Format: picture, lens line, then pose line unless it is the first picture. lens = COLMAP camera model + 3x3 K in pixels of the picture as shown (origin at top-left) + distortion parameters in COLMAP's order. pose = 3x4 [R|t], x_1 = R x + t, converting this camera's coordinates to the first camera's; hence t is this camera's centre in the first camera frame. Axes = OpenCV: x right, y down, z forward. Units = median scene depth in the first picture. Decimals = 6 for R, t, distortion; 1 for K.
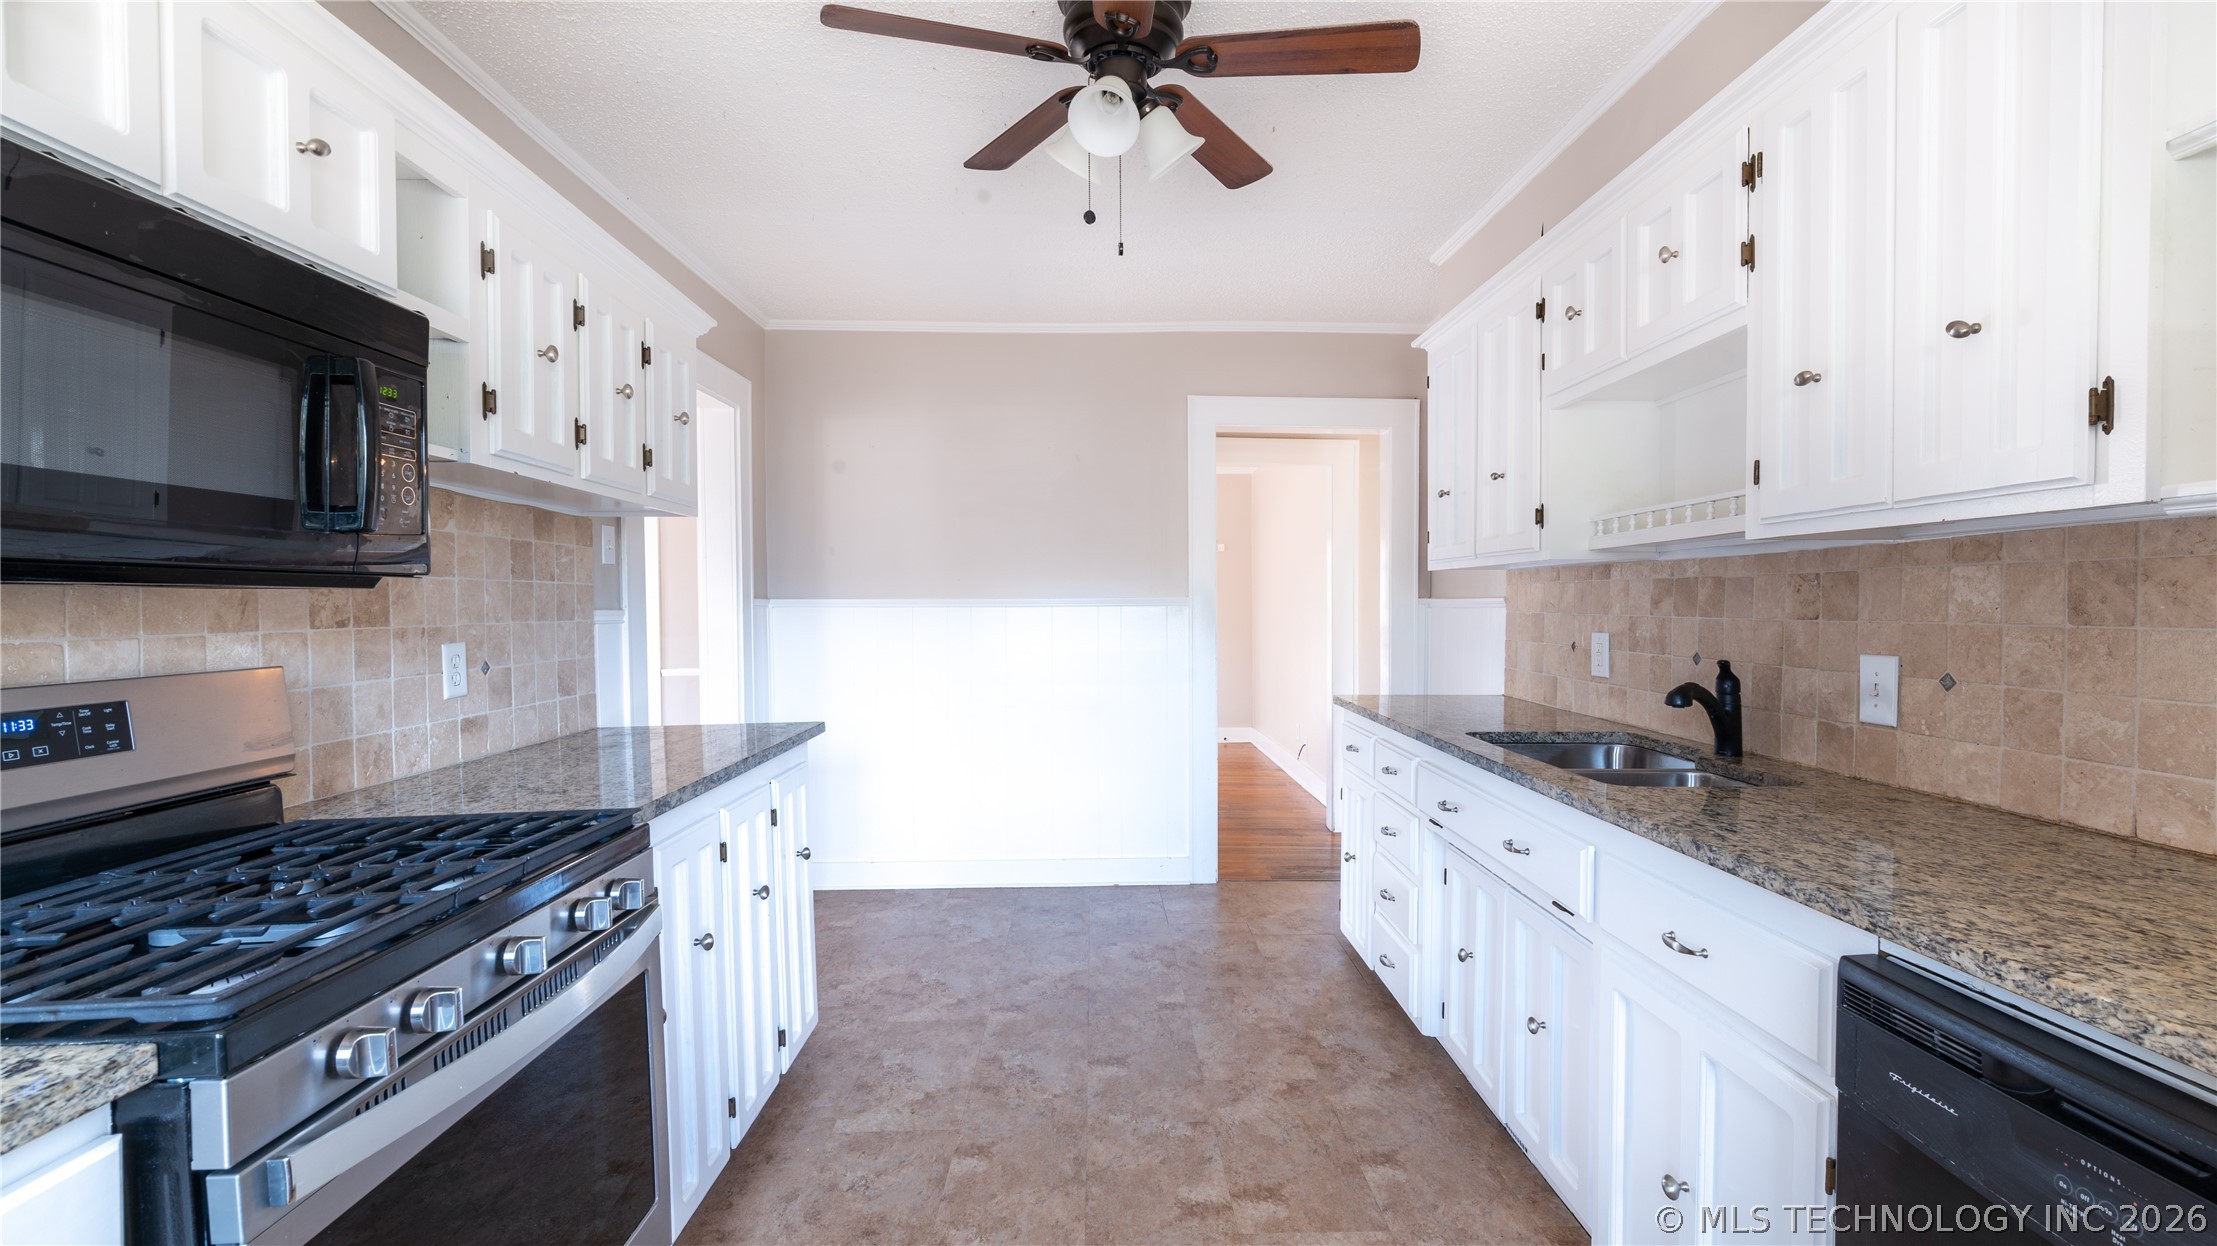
lens RADIAL K [[972.4, 0, 1133.6], [0, 972.4, 630.6], [0, 0, 1]] dist [0.001403, -0.000033]
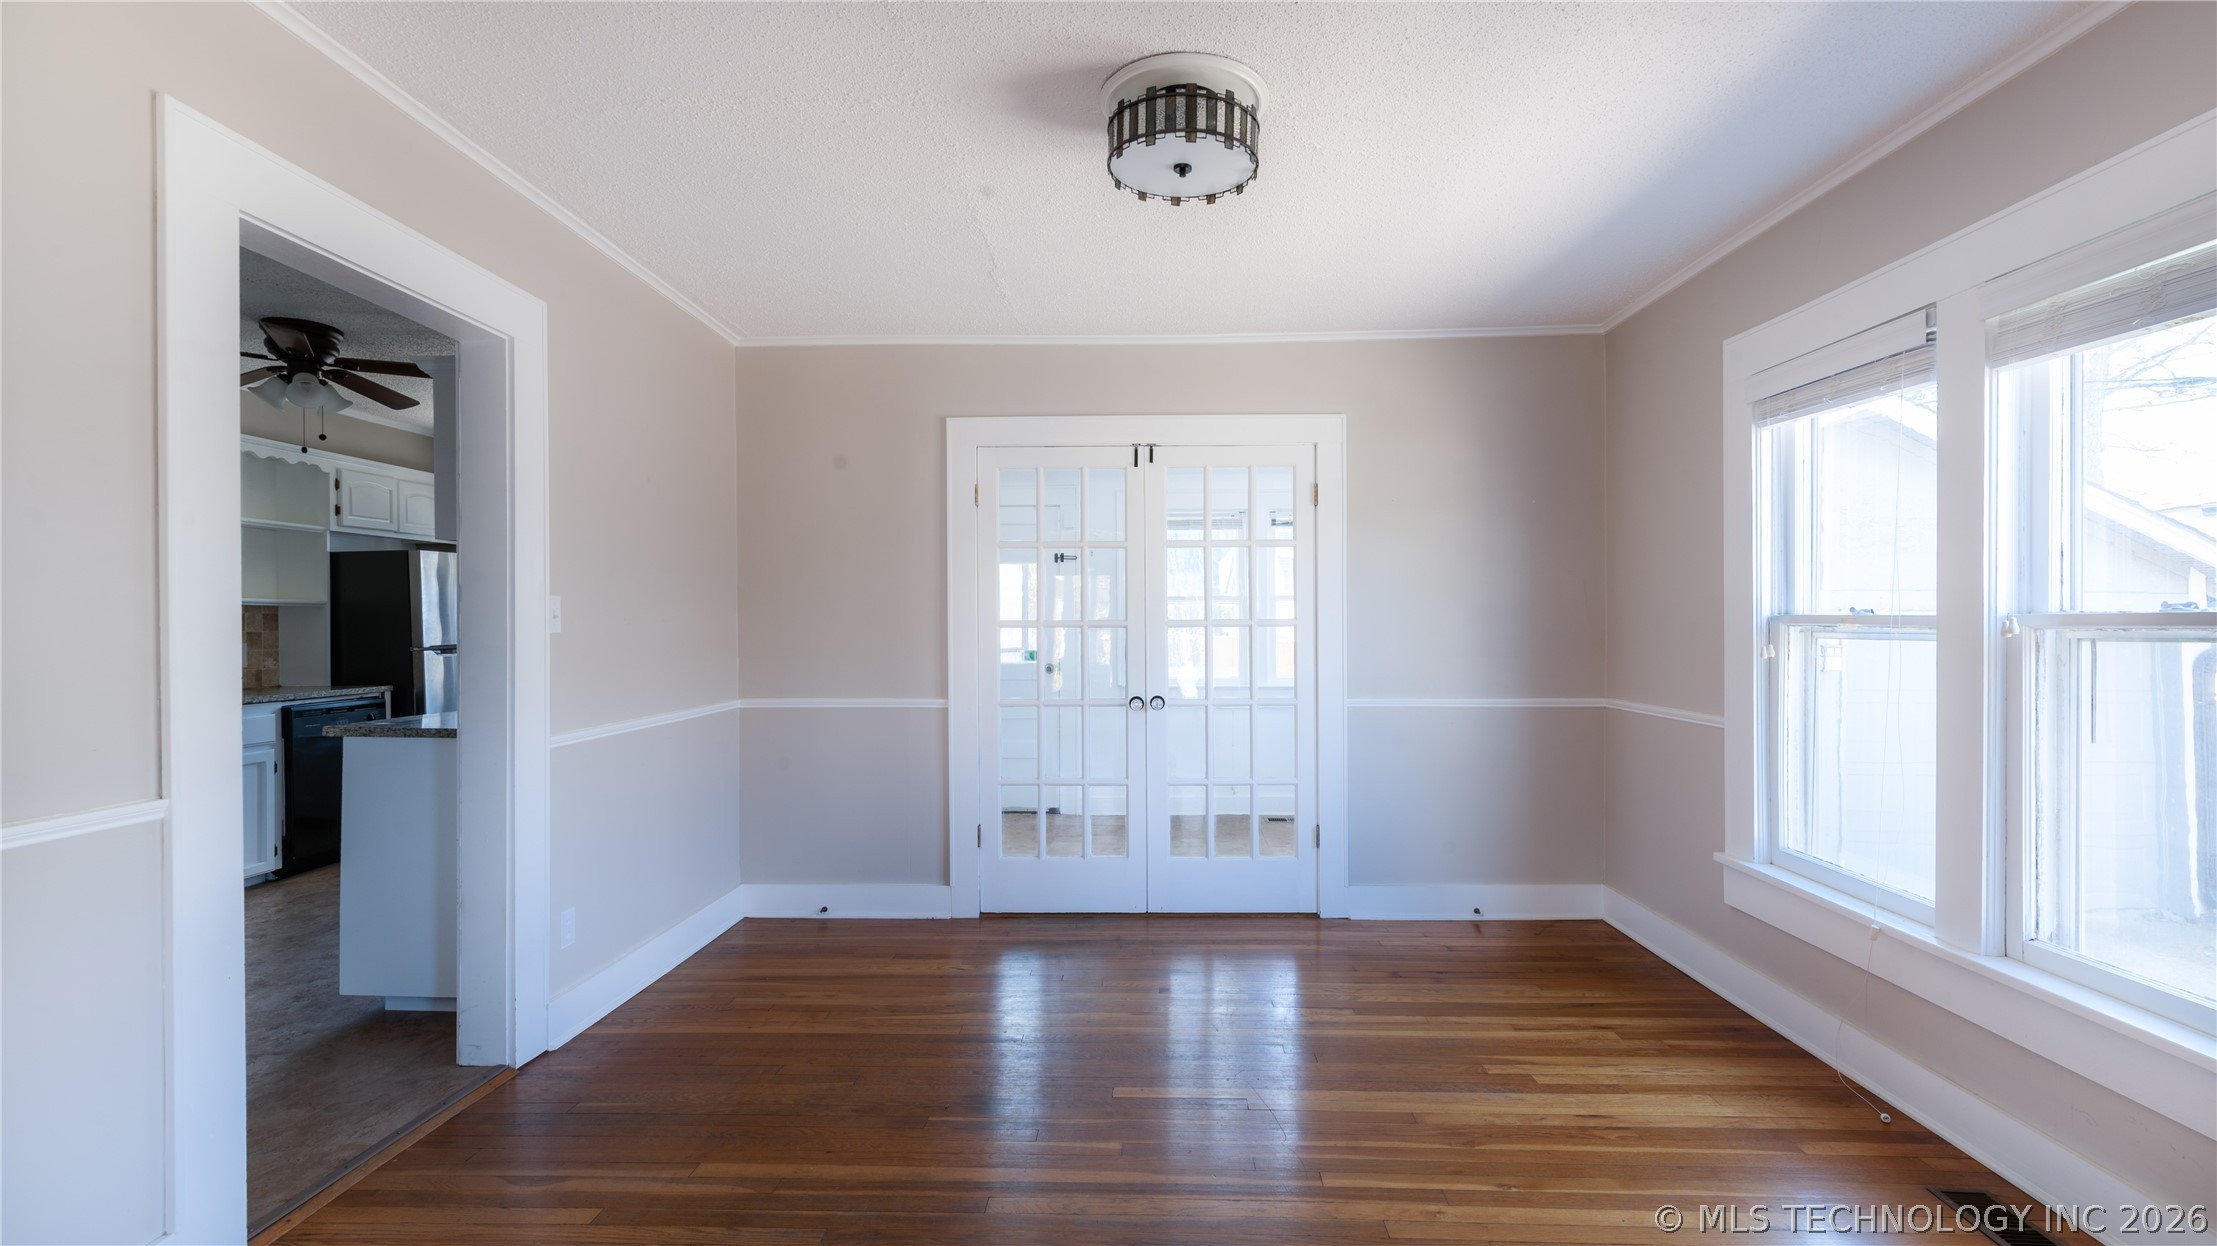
lens RADIAL K [[972.4, 0, 1133.6], [0, 972.4, 630.6], [0, 0, 1]] dist [0.001403, -0.000033]
pose [[-0.998637, 0.005526, 0.051896, -1.875879], [0.007105, 0.999515, 0.030304, -0.061094], [-0.051704, 0.030632, -0.998193, 2.986573]]
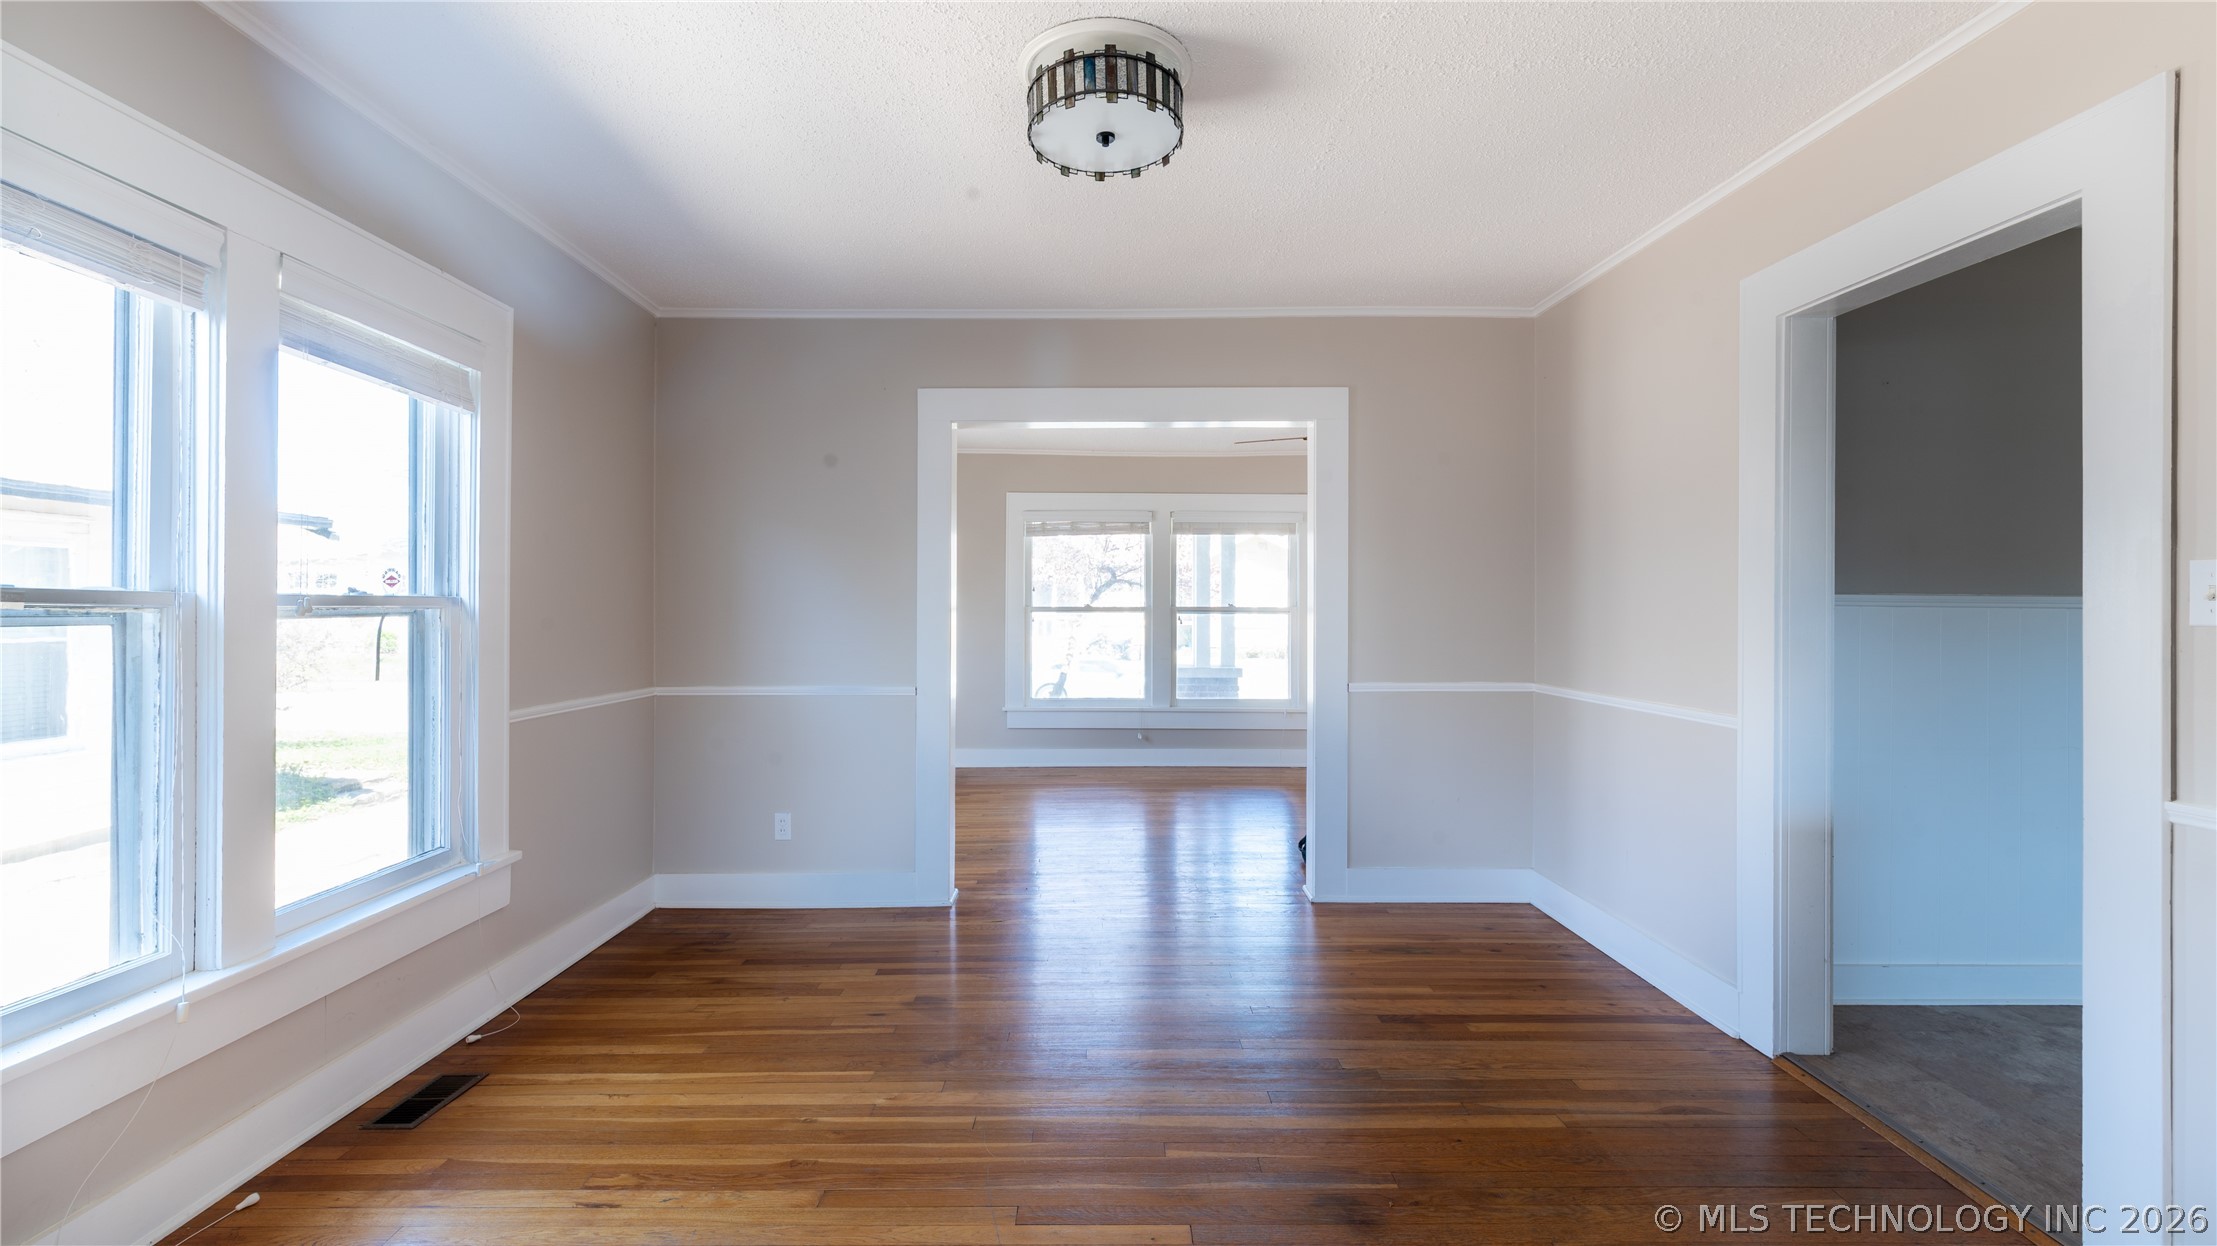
lens RADIAL K [[965.9, 0, 1099.1], [0, 965.9, 611.4], [0, 0, 1]] dist [0.000921, 0.000017]
pose [[0.999420, 0.009417, -0.032734, -1.841001], [-0.010170, 0.999686, -0.022906, 0.001543], [0.032508, 0.023225, 0.999202, 0.600963]]
